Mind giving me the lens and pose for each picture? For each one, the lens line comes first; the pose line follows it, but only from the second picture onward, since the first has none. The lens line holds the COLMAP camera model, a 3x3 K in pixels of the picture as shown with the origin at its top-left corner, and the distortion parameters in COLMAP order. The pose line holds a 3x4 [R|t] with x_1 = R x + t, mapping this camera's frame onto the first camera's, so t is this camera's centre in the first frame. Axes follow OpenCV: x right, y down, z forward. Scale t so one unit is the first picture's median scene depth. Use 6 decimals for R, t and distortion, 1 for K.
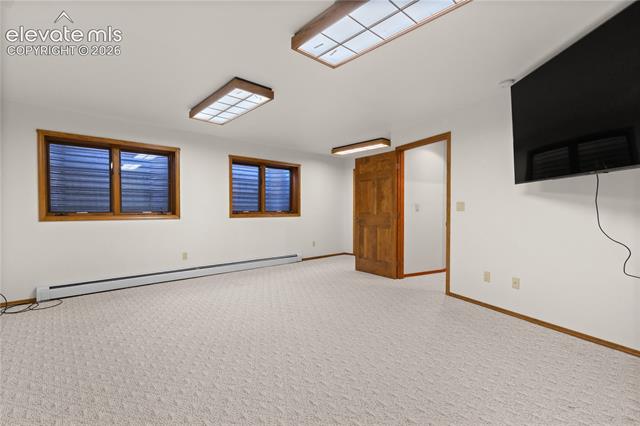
lens RADIAL K [[295.1, 0, 322.0], [0, 295.1, 213.6], [0, 0, 1]] dist [0.001365, 0.000107]
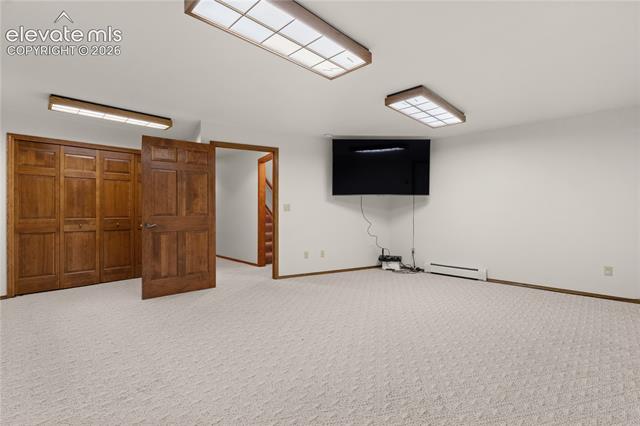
lens RADIAL K [[295.1, 0, 322.0], [0, 295.1, 213.6], [0, 0, 1]] dist [0.001365, 0.000107]
pose [[-0.058113, -0.011701, 0.998241, -0.645162], [0.011236, 0.999860, 0.012374, -0.010059], [-0.998247, 0.011935, -0.057974, 0.693746]]
